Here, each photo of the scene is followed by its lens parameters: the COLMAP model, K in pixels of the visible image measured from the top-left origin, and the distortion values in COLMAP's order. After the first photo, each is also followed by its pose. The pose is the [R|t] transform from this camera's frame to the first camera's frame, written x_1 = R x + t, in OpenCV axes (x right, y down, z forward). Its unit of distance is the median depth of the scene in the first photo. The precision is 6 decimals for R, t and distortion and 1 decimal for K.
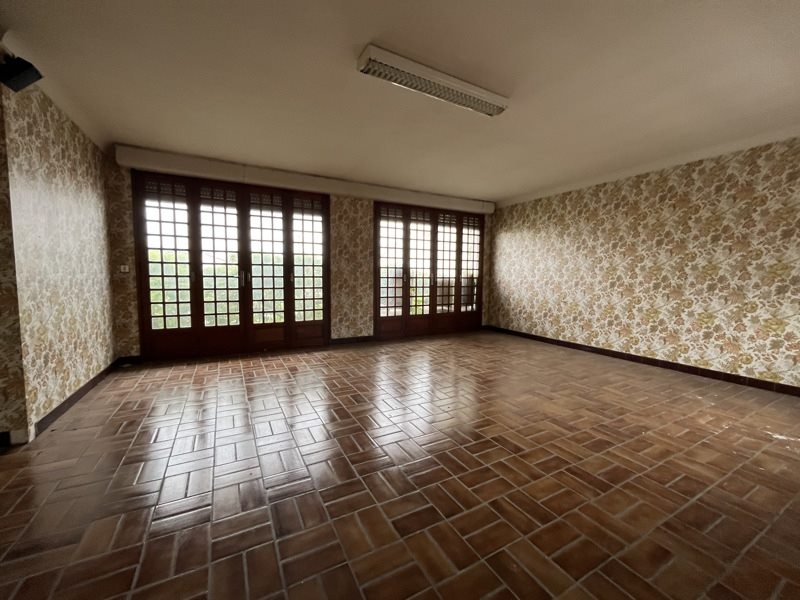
lens RADIAL K [[322.8, 0, 398.1], [0, 322.8, 299.5], [0, 0, 1]] dist [-0.000823, -0.000133]
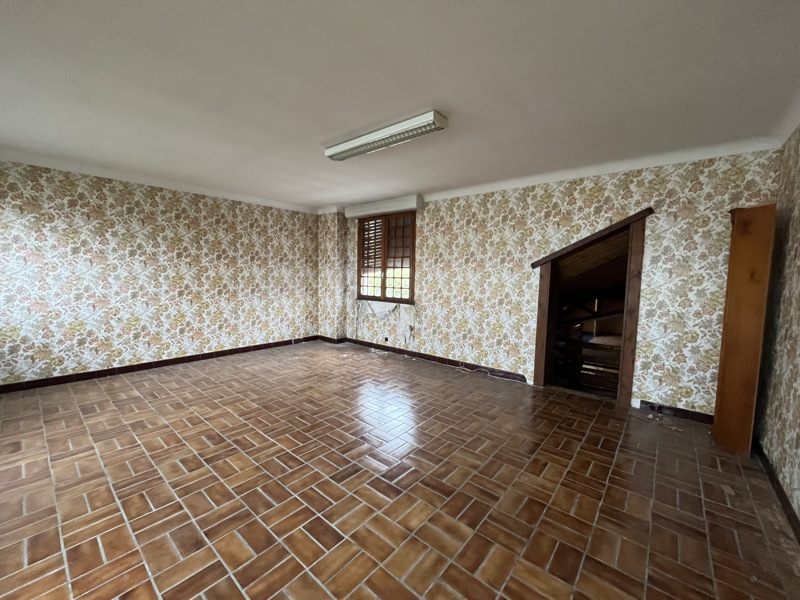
lens RADIAL K [[322.8, 0, 398.1], [0, 322.8, 299.5], [0, 0, 1]] dist [-0.000823, -0.000133]
pose [[-0.358985, -0.093094, 0.928689, -0.594220], [0.047837, 0.991870, 0.117919, -0.127355], [-0.932116, 0.086757, -0.351614, 0.802977]]
